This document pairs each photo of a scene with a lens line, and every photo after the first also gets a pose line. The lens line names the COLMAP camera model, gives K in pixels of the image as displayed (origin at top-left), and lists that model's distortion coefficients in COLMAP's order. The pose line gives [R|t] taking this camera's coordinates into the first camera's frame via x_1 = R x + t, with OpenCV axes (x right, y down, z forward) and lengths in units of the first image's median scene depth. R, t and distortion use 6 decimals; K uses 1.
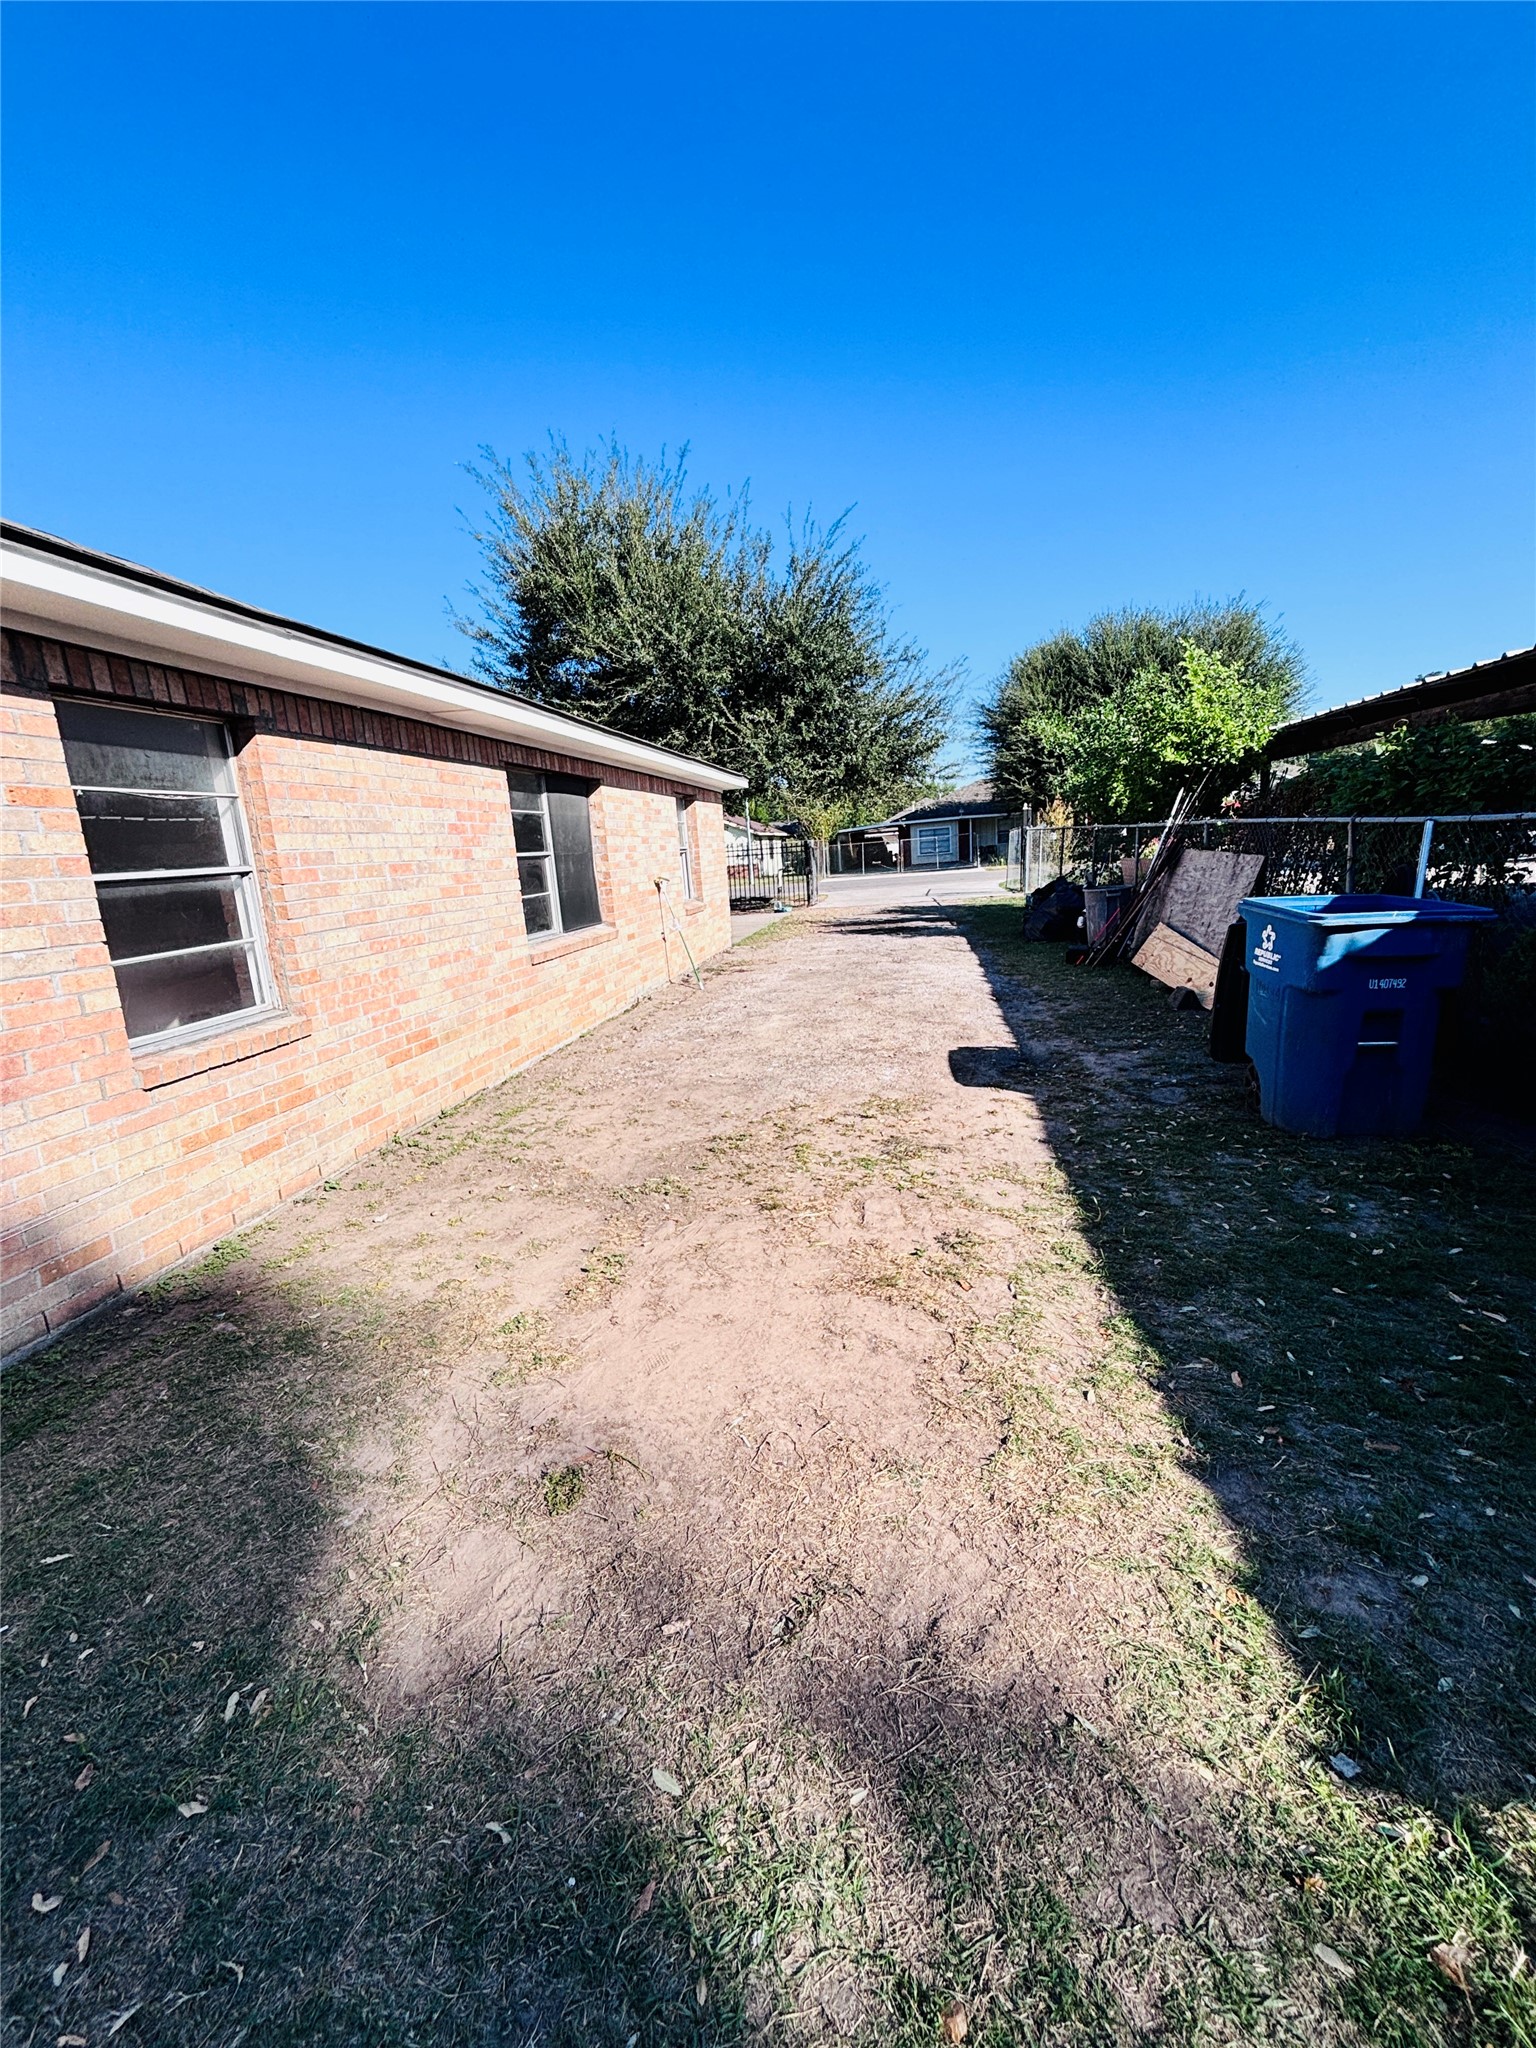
lens RADIAL K [[832.5, 0, 772.4], [0, 832.5, 1016.5], [0, 0, 1]] dist [0.001873, -0.000209]
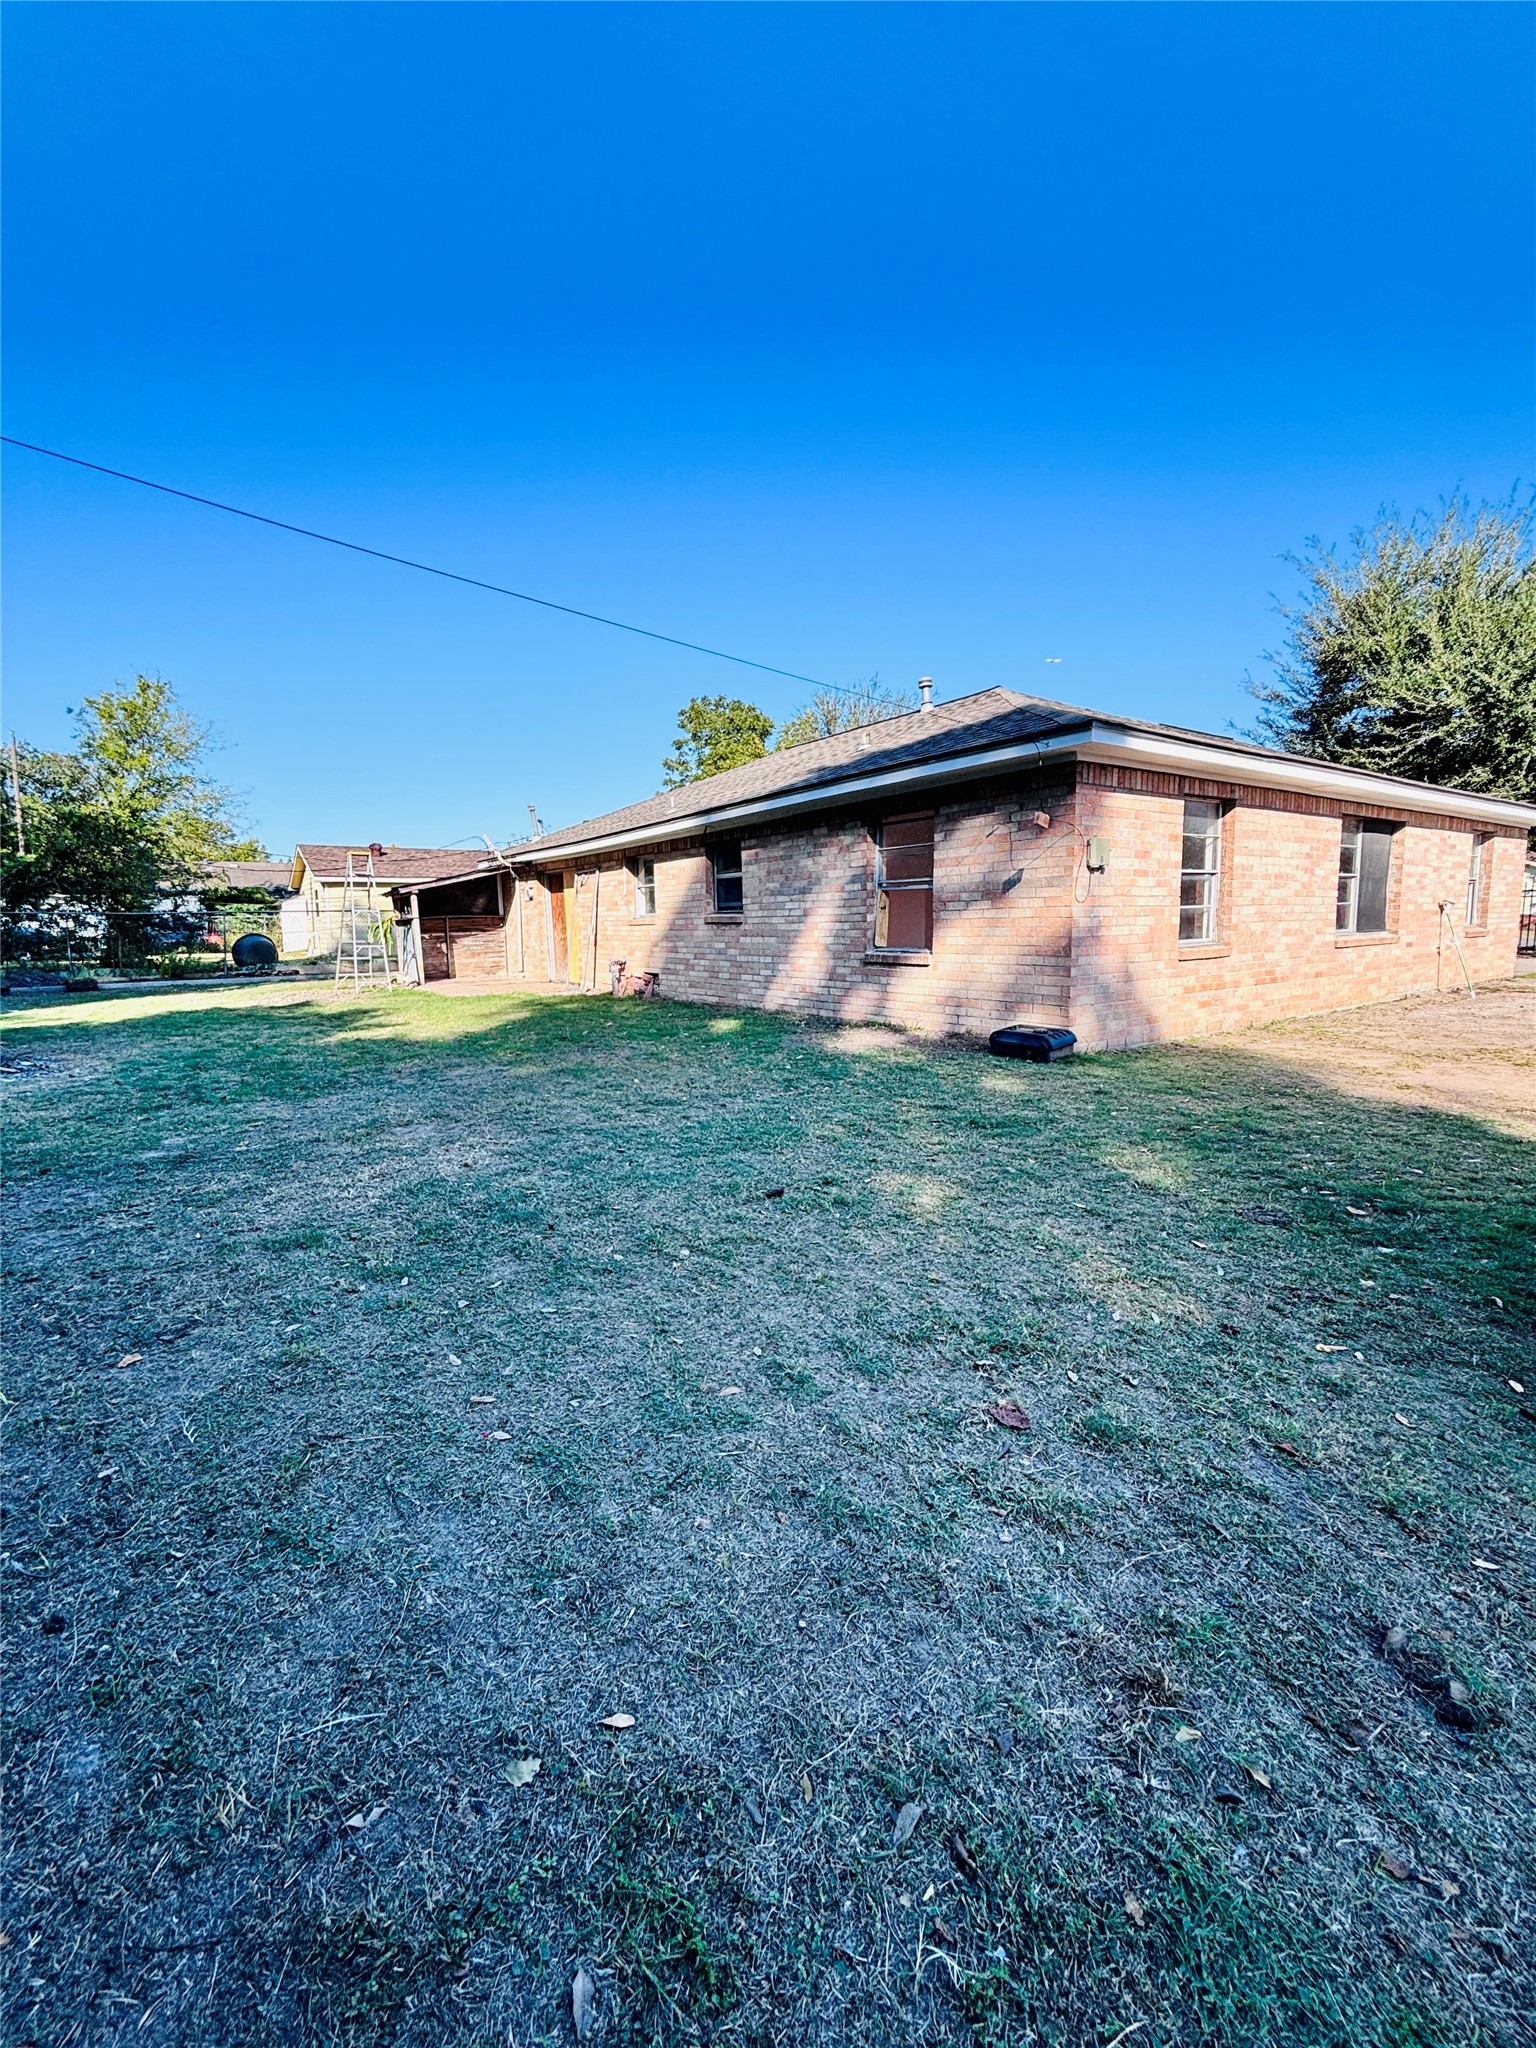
lens RADIAL K [[832.5, 0, 770.1], [0, 832.5, 1030.0], [0, 0, 1]] dist [0.001873, -0.000209]
pose [[0.709614, 0.138928, -0.690758, 0.043690], [-0.163122, 0.986126, 0.030760, 0.205330], [0.685448, 0.090850, 0.722431, -0.767180]]
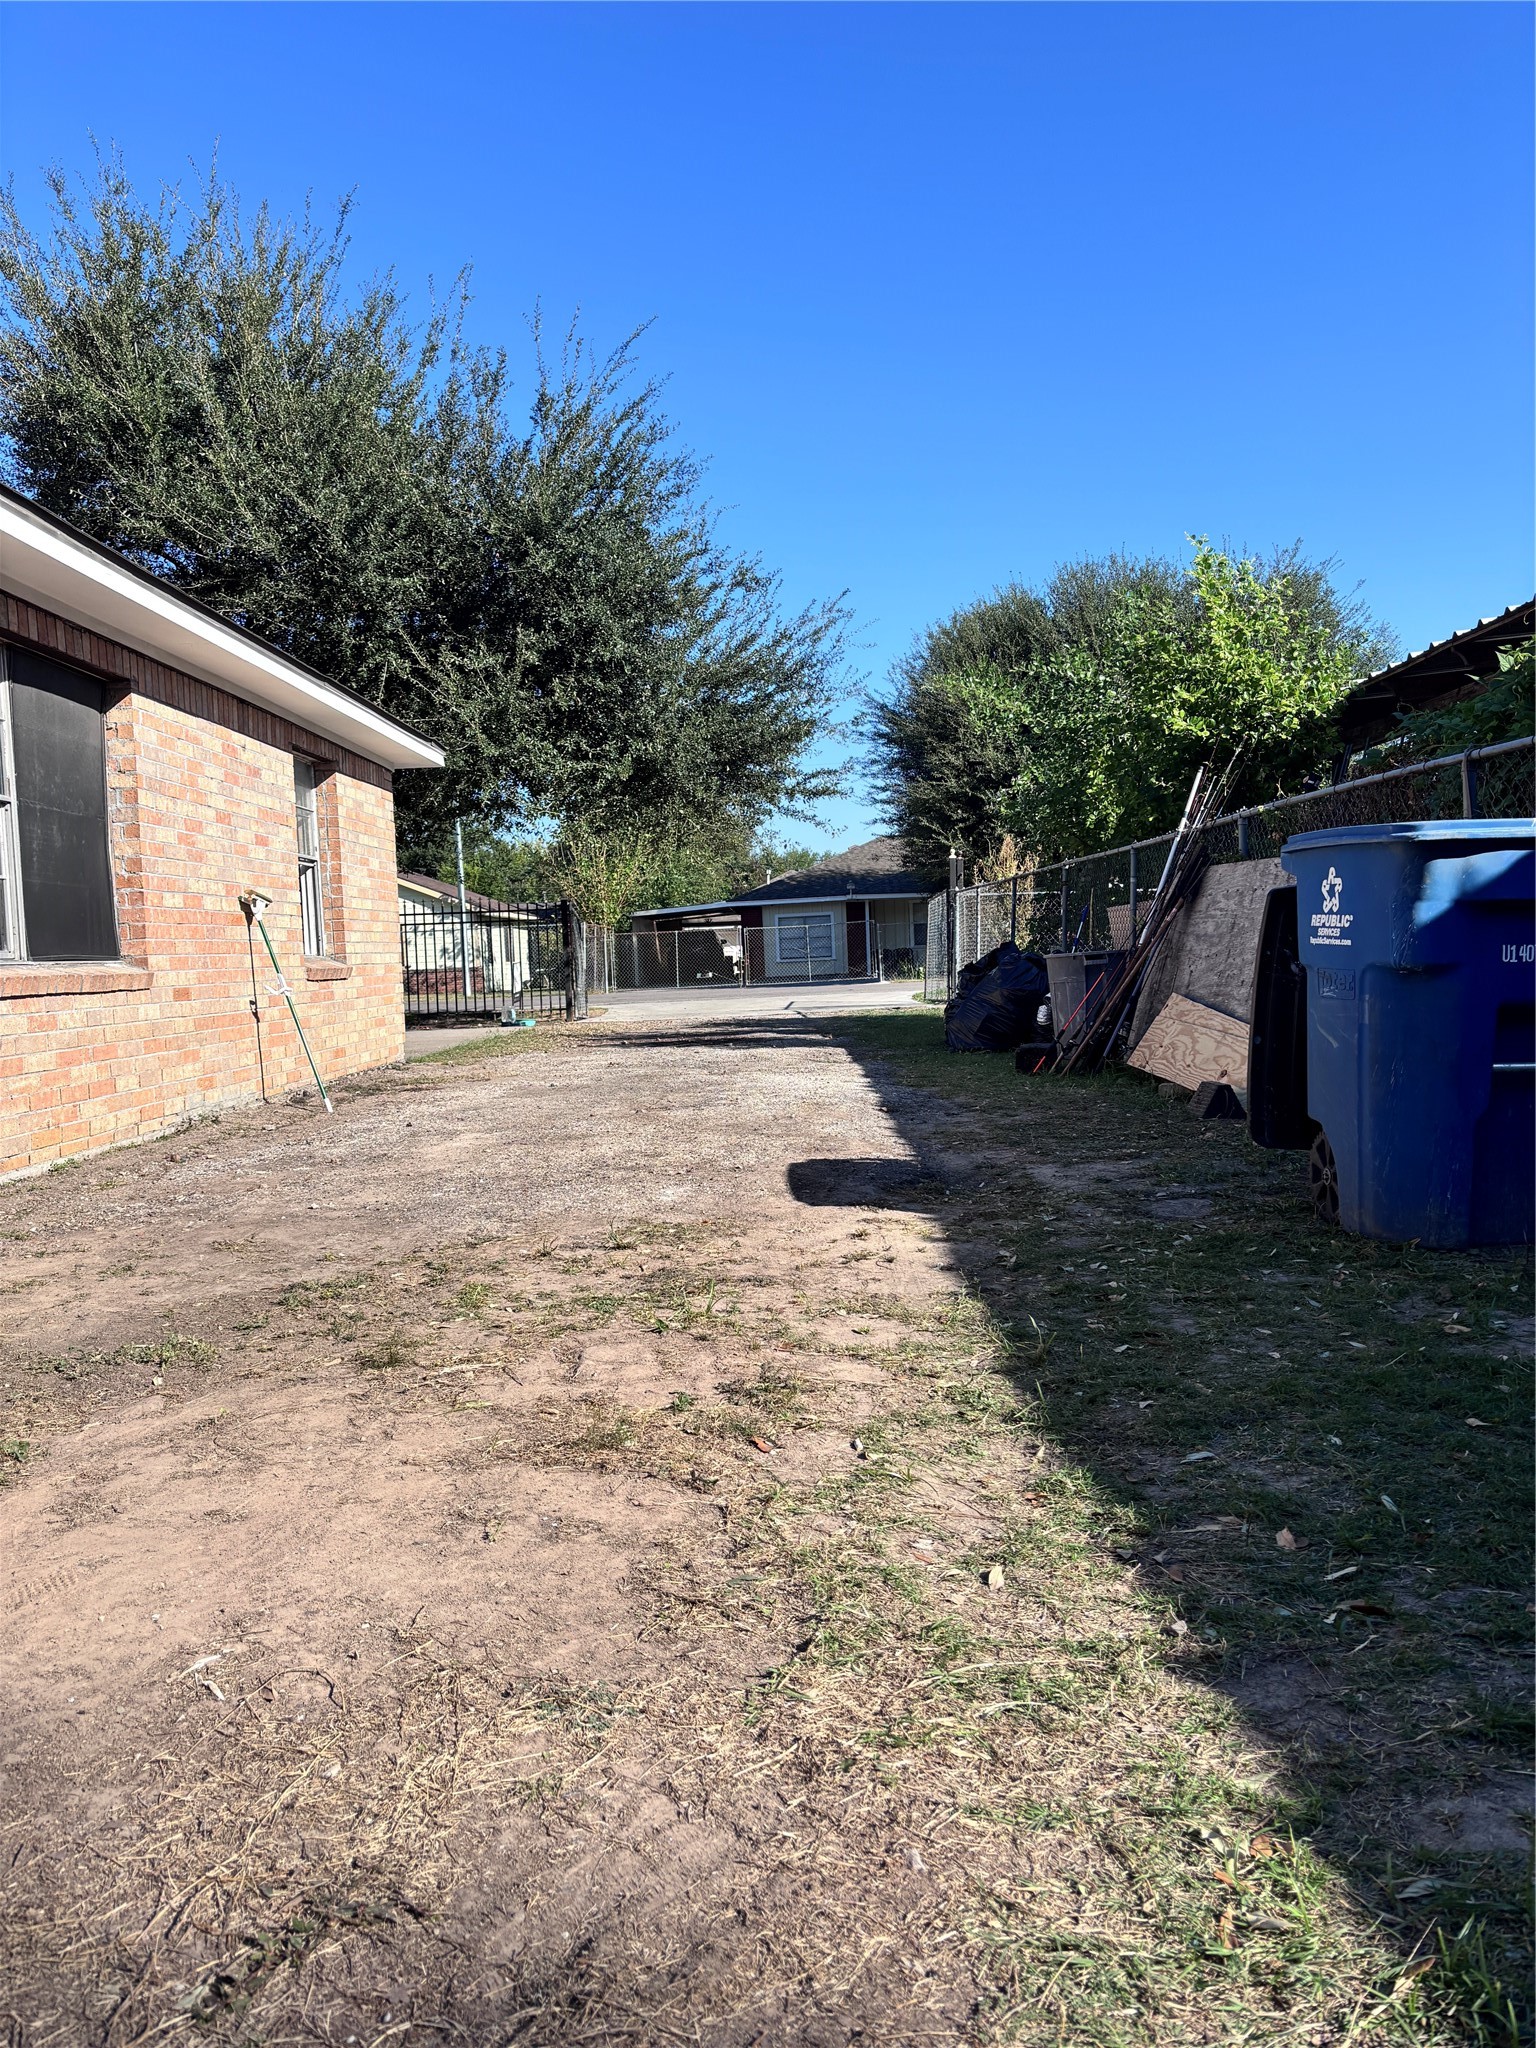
lens RADIAL K [[1548.8, 0, 769.5], [0, 1548.8, 1040.2], [0, 0, 1]] dist [0.033038, -0.021563]
pose [[0.986534, 0.020086, 0.162321, 0.038310], [0.004763, 0.988481, -0.151268, 0.103464], [-0.163490, 0.150004, 0.975074, 0.041975]]
